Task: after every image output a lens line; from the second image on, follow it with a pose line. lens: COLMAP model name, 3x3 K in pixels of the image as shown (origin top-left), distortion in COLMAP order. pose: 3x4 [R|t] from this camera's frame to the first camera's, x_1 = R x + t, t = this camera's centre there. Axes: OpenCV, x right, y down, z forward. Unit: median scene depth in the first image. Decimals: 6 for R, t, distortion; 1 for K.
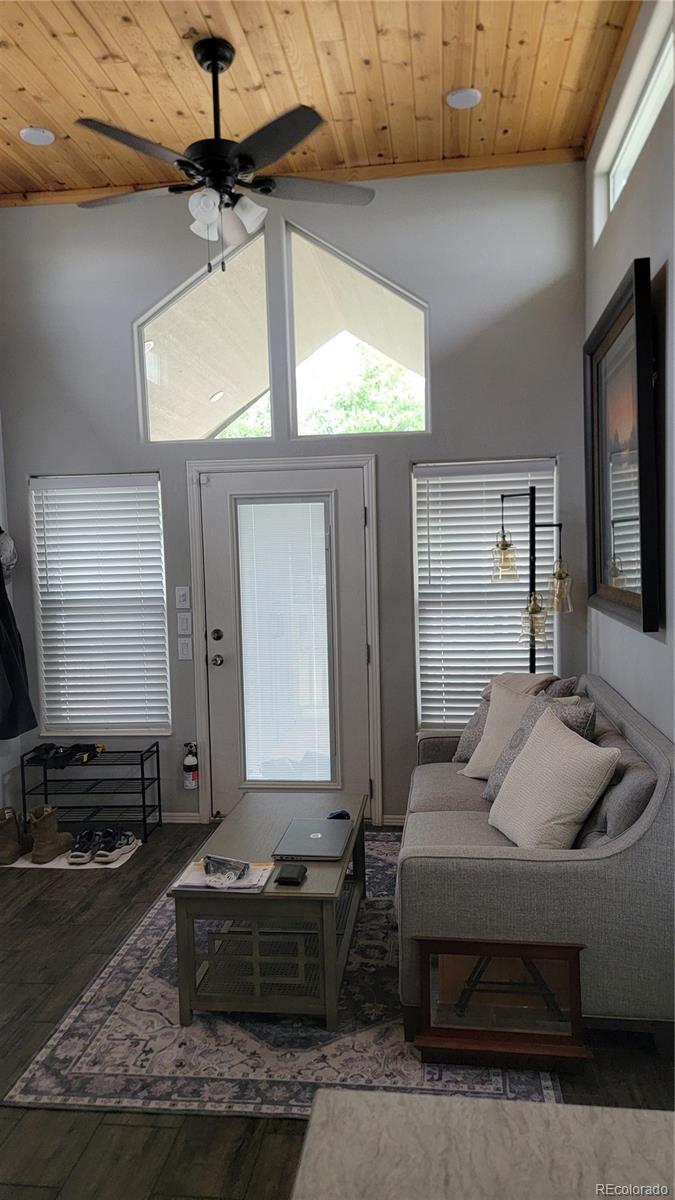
lens RADIAL K [[847.0, 0, 337.5], [0, 847.0, 600.0], [0, 0, 1]] dist [0.083100, -0.057330]
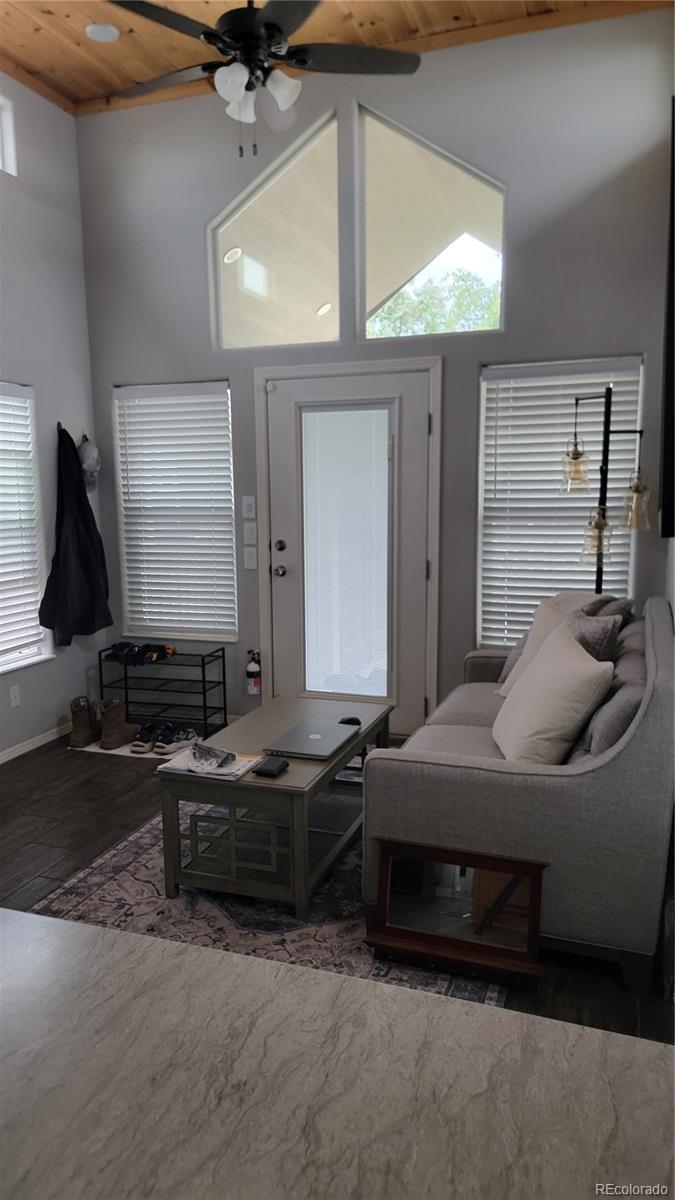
lens RADIAL K [[846.9, 0, 341.4], [0, 846.9, 610.9], [0, 0, 1]] dist [0.088300, -0.081328]
pose [[0.974275, 0.048709, -0.220036, 0.162407], [-0.030979, 0.996041, 0.083325, 0.034466], [0.223223, -0.074365, 0.971927, 0.037706]]
